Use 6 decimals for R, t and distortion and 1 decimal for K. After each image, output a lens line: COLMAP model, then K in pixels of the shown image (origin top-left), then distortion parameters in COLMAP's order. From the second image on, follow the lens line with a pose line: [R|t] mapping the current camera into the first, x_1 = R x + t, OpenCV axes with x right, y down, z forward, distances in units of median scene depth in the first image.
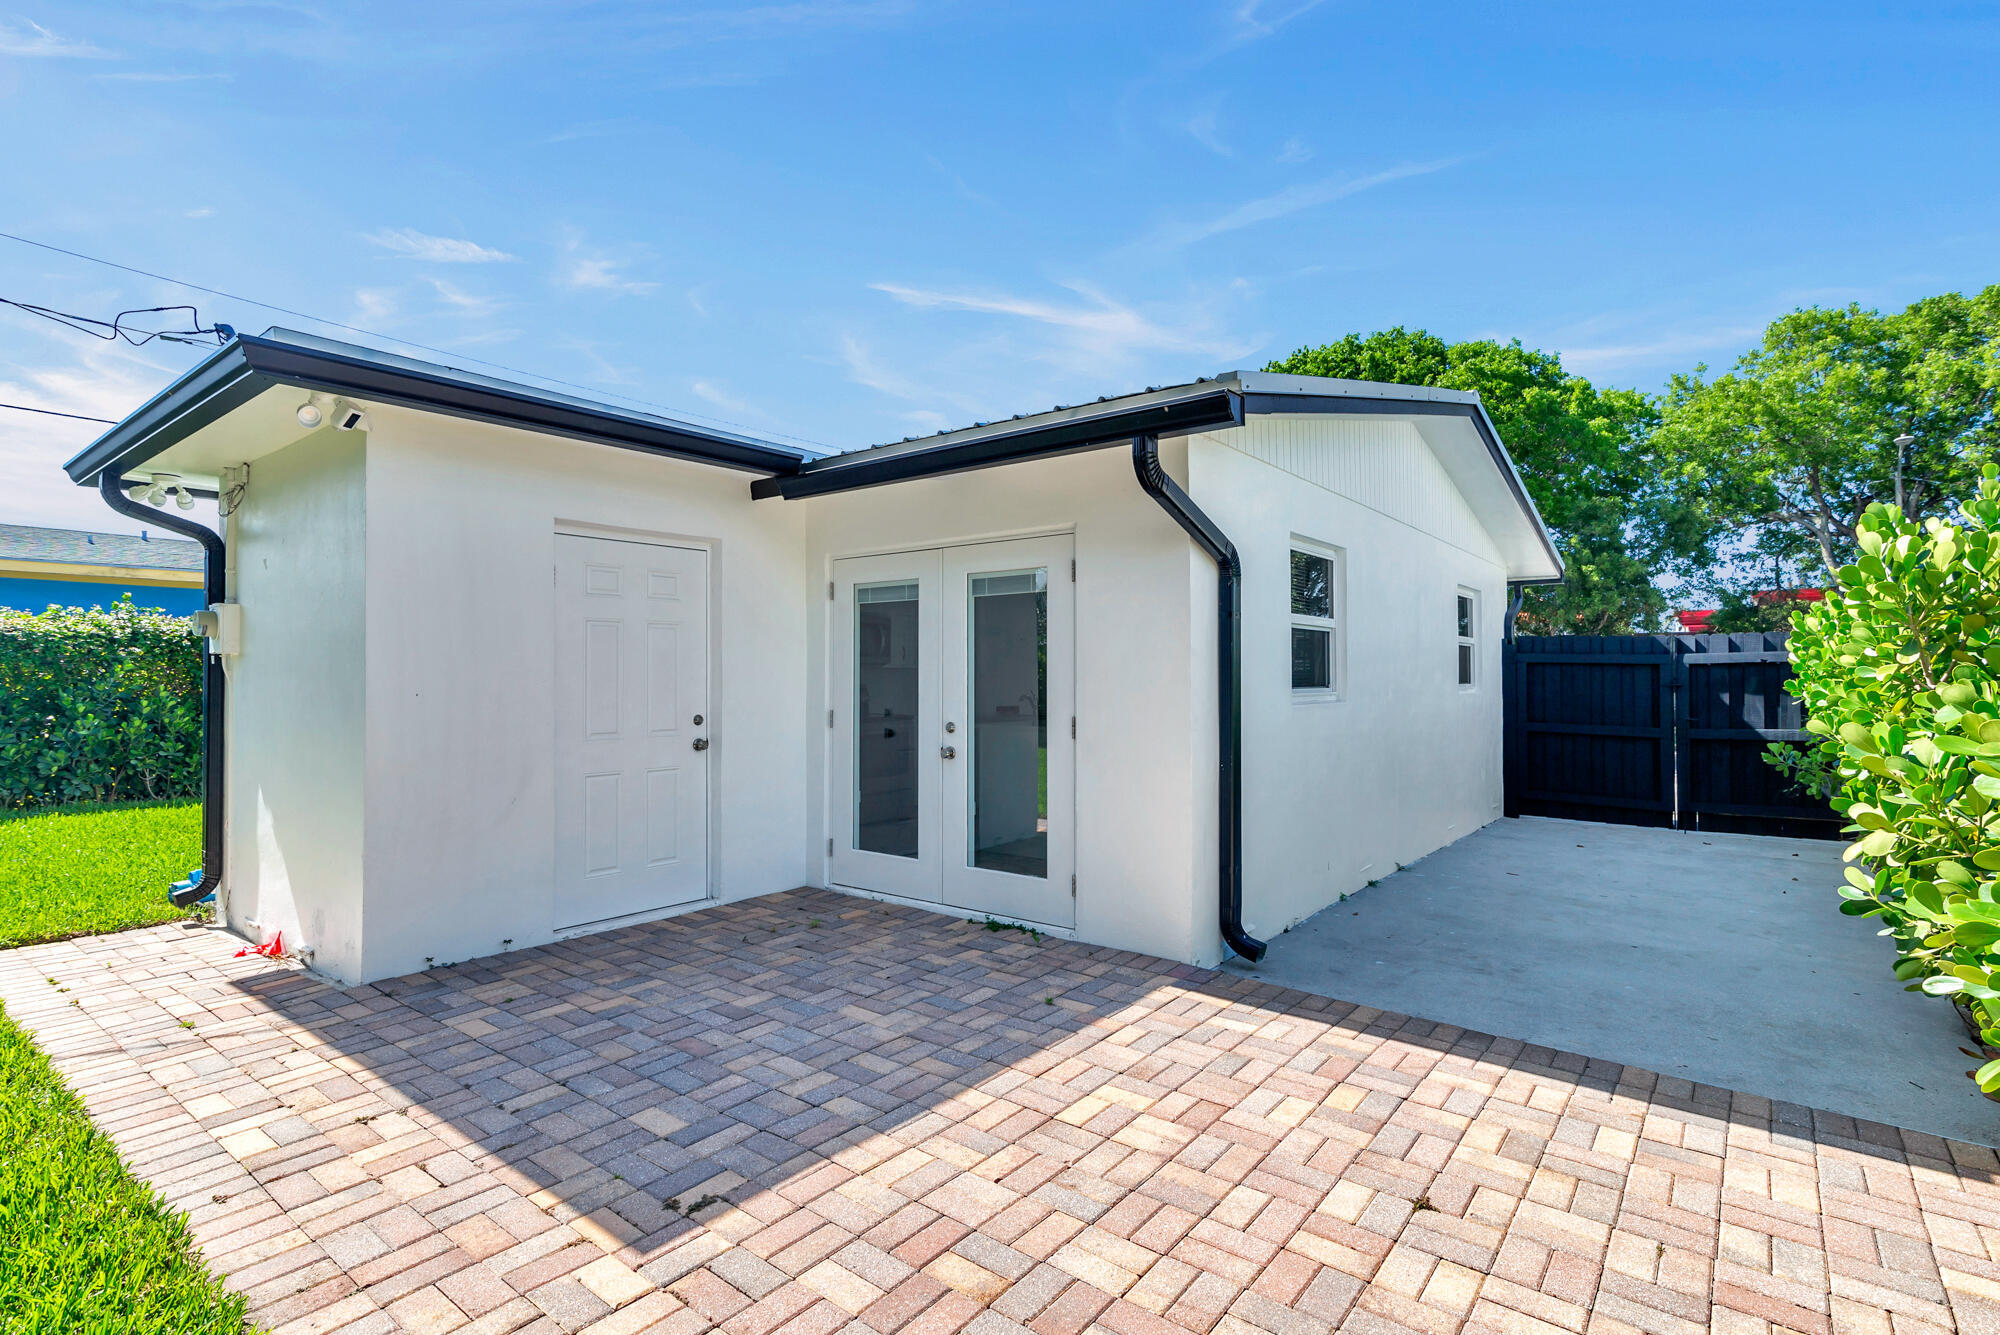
lens RADIAL K [[959.8, 0, 991.5], [0, 959.8, 677.0], [0, 0, 1]] dist [-0.000104, 0.000151]
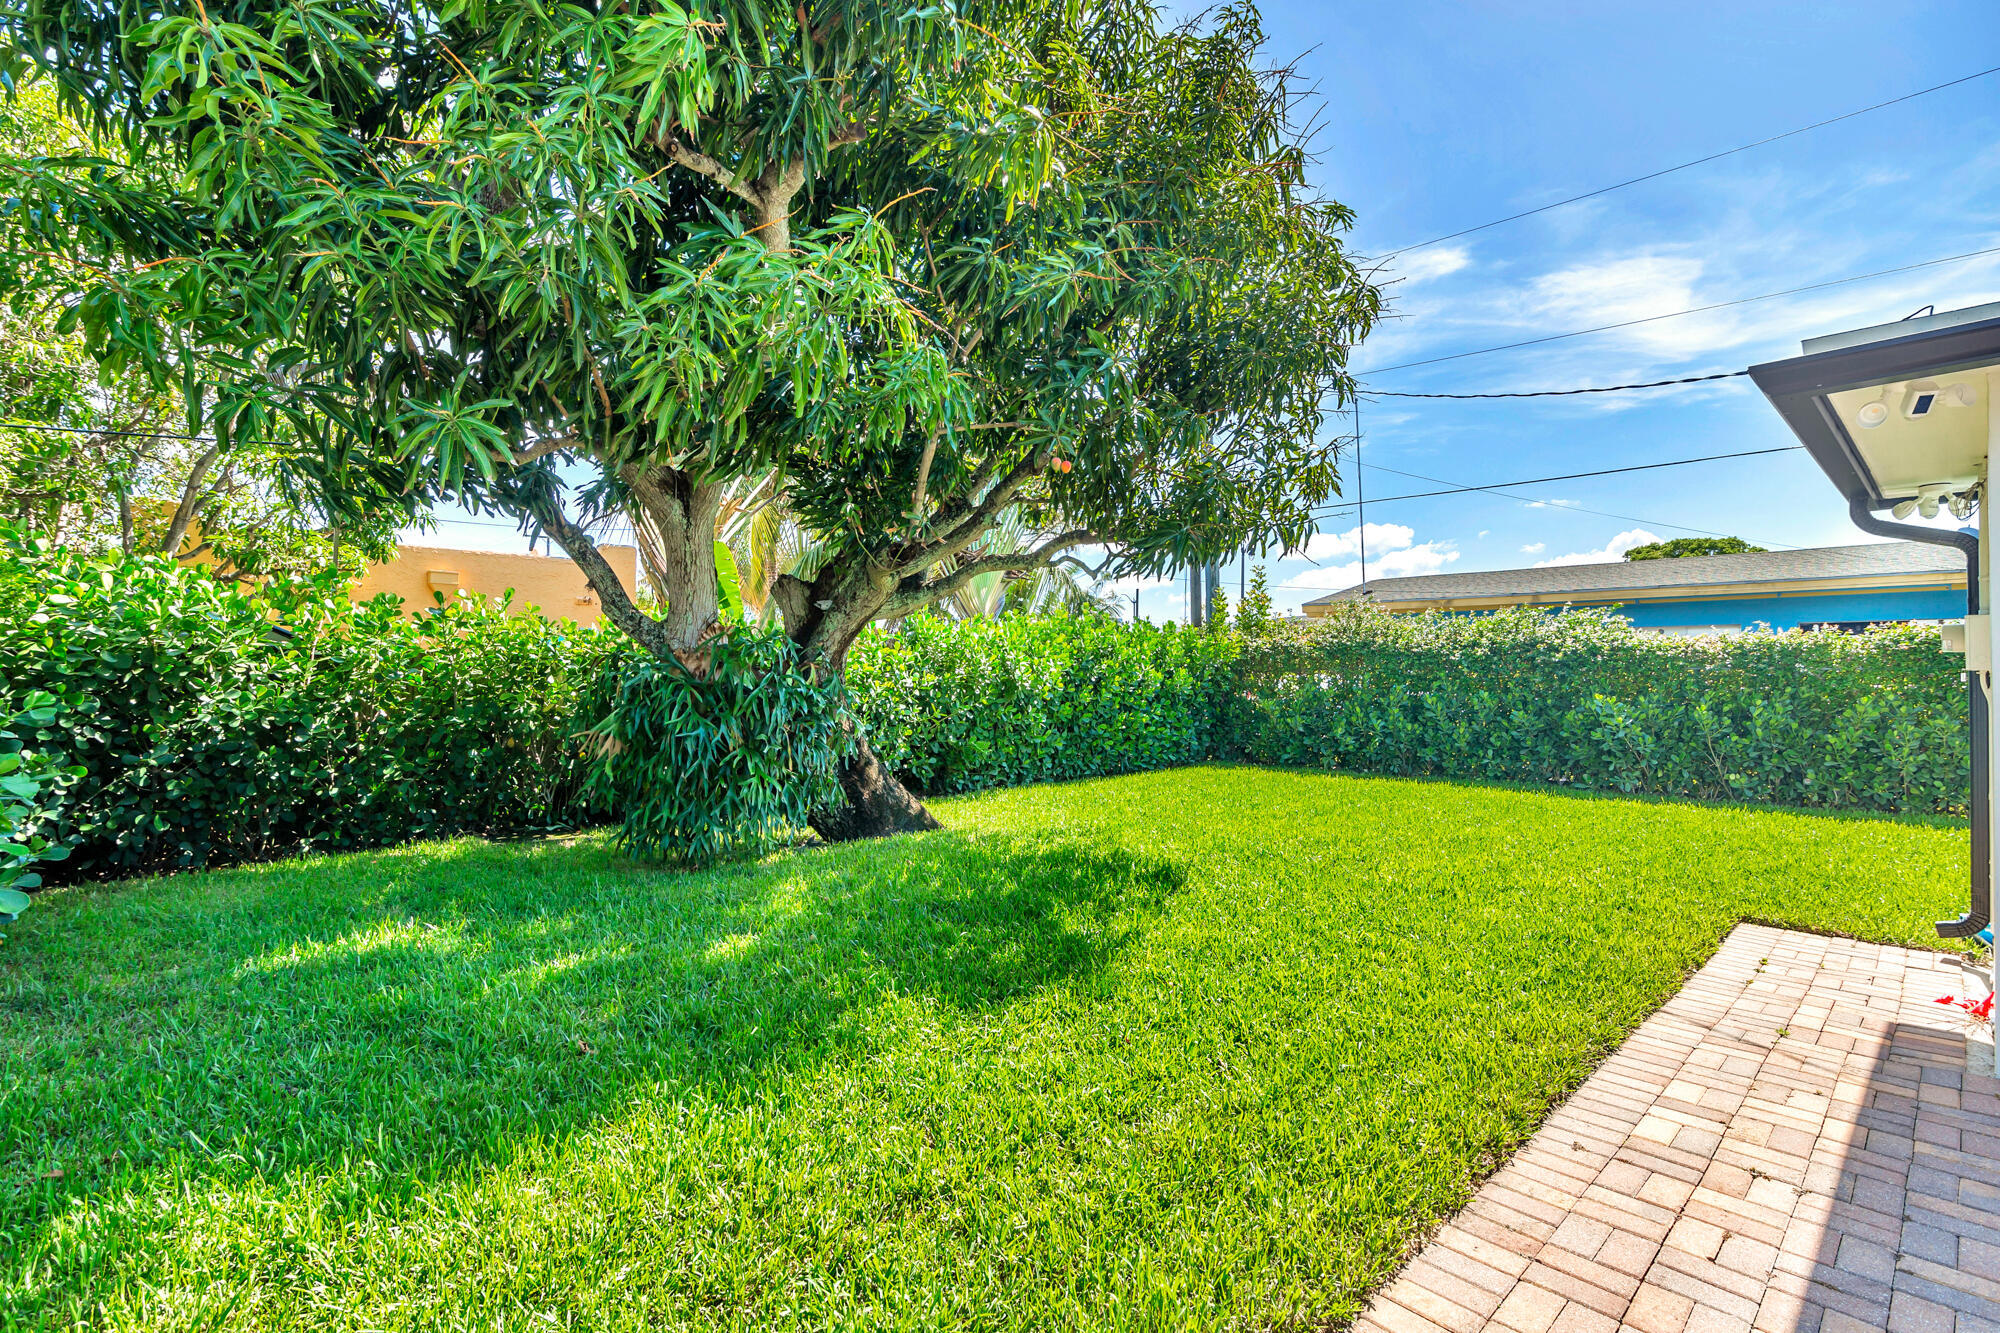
lens RADIAL K [[924.0, 0, 1000.0], [0, 924.0, 666.5], [0, 0, 1]] dist [0.000753, 0.000424]
pose [[-0.128874, -0.009023, -0.991620, 0.126596], [-0.010935, 0.999911, -0.007678, -0.007418], [0.991601, 0.009854, -0.128961, 0.137762]]
